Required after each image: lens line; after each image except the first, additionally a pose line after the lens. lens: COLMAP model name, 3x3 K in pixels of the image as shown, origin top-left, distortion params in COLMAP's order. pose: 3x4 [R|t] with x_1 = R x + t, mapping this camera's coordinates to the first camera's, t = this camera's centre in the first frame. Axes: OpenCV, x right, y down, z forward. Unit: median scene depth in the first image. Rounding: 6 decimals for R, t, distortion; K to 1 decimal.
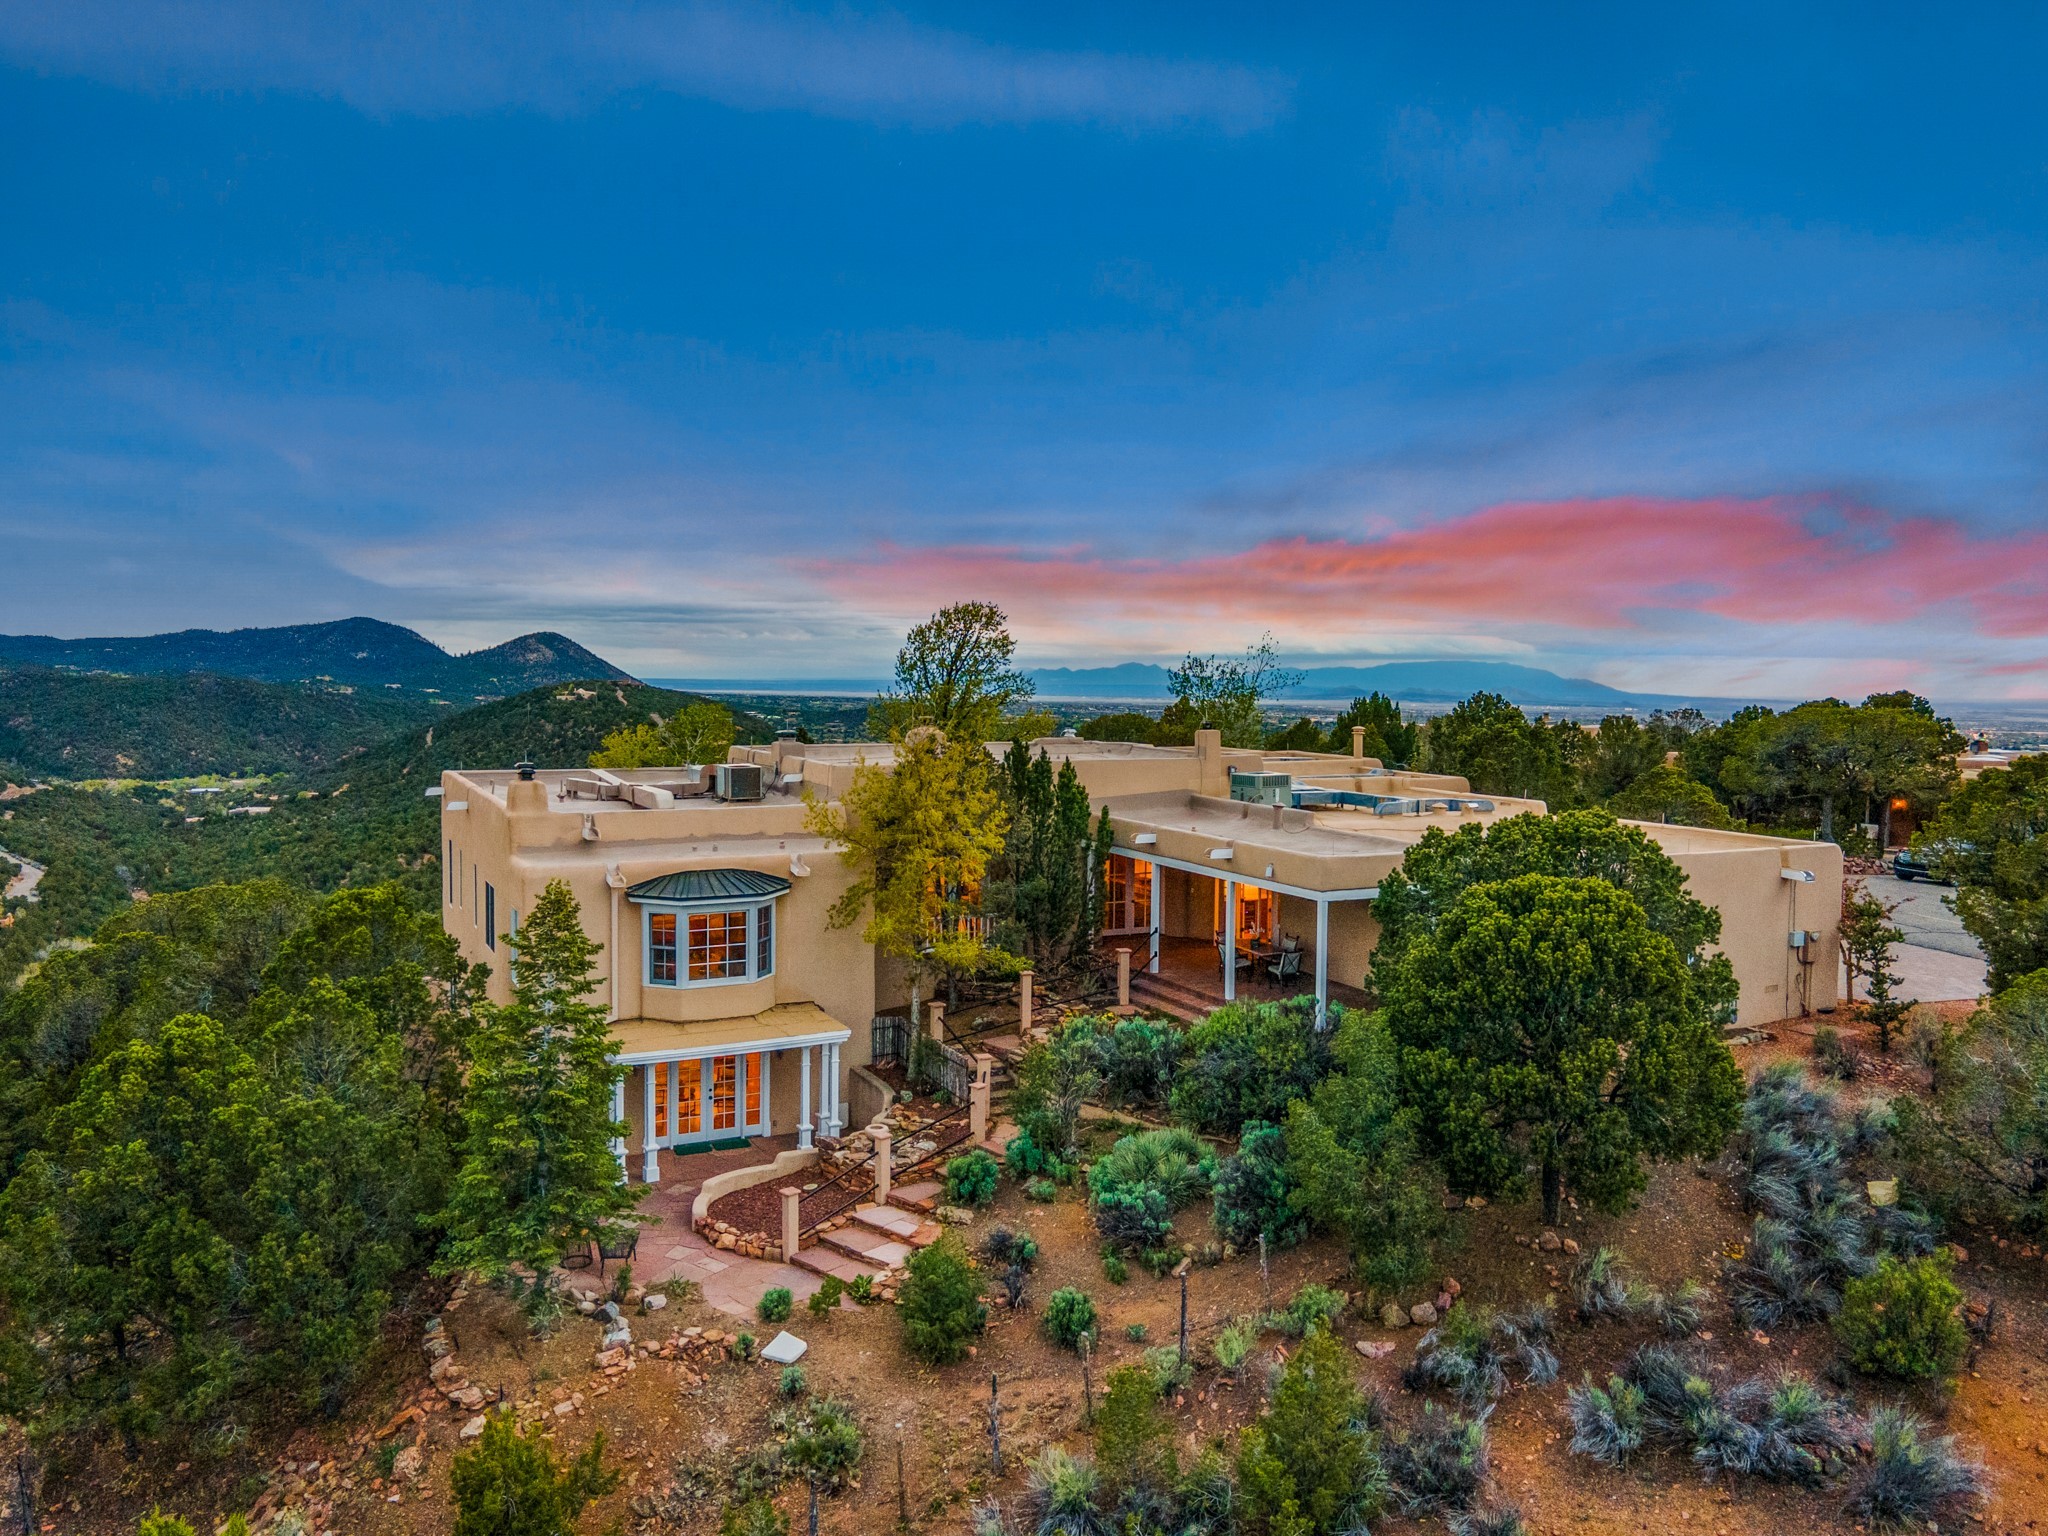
lens RADIAL K [[1394.3, 0, 1024.0], [0, 1394.3, 768.0], [0, 0, 1]] dist [0.000527, -0.001532]
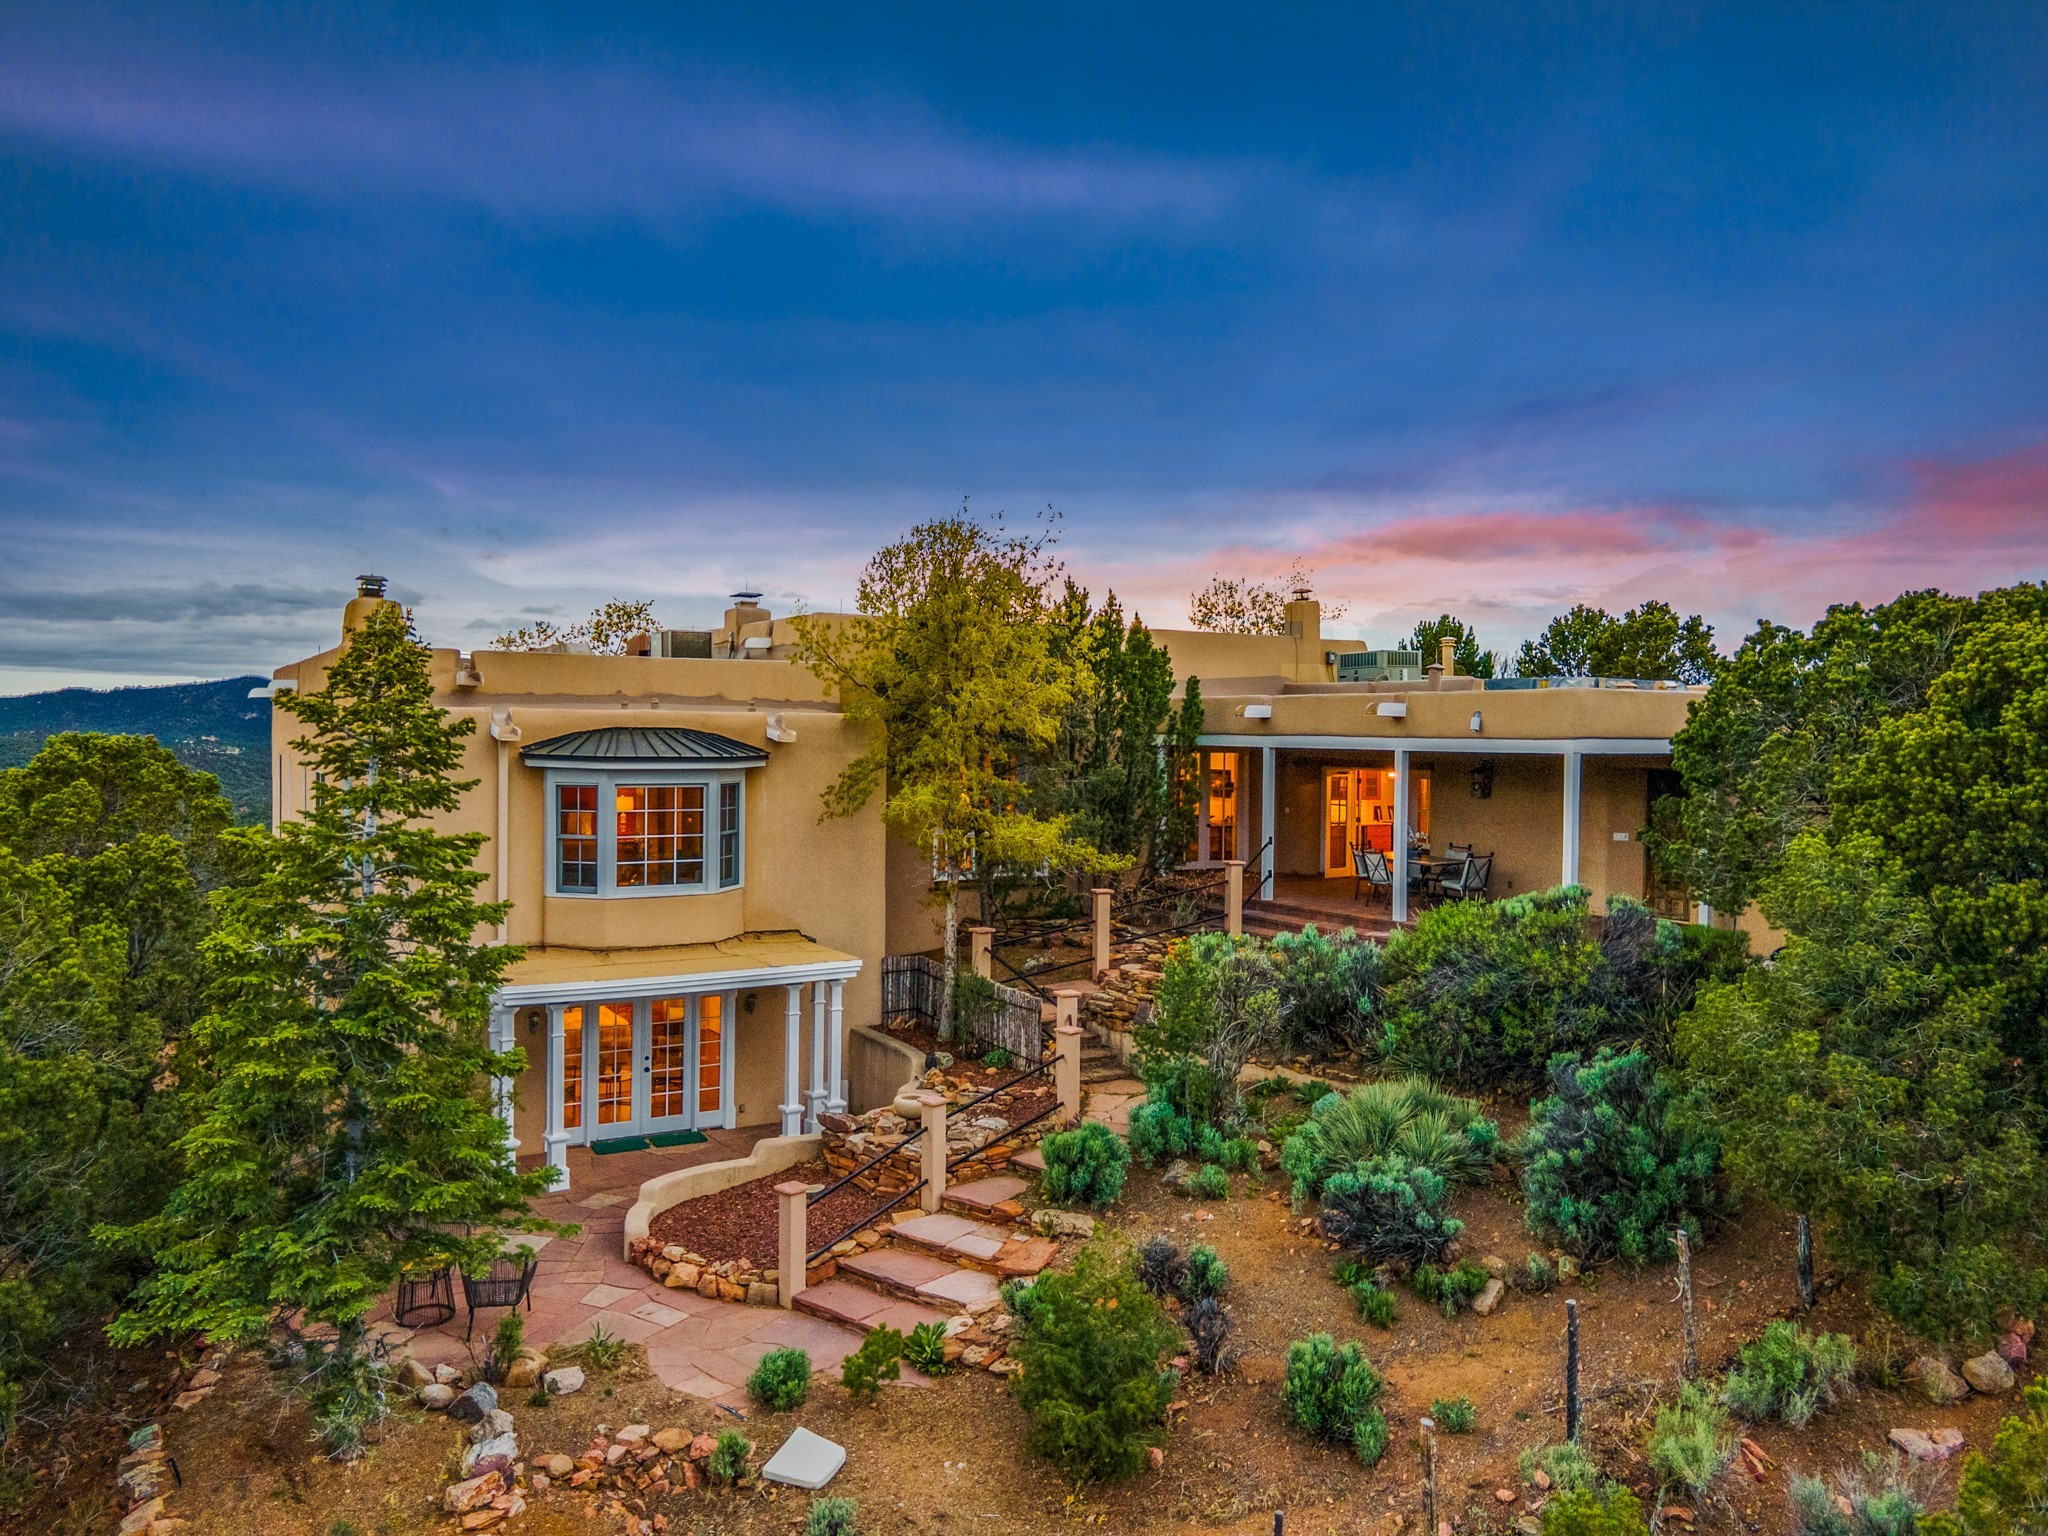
lens RADIAL K [[1435.7, 0, 1024.0], [0, 1435.7, 768.0], [0, 0, 1]] dist [0.005458, 0.030831]
pose [[0.998525, -0.001277, 0.054272, -0.100136], [0.002995, 0.999497, -0.031587, 0.140685], [-0.054204, 0.031703, 0.998026, 0.364873]]
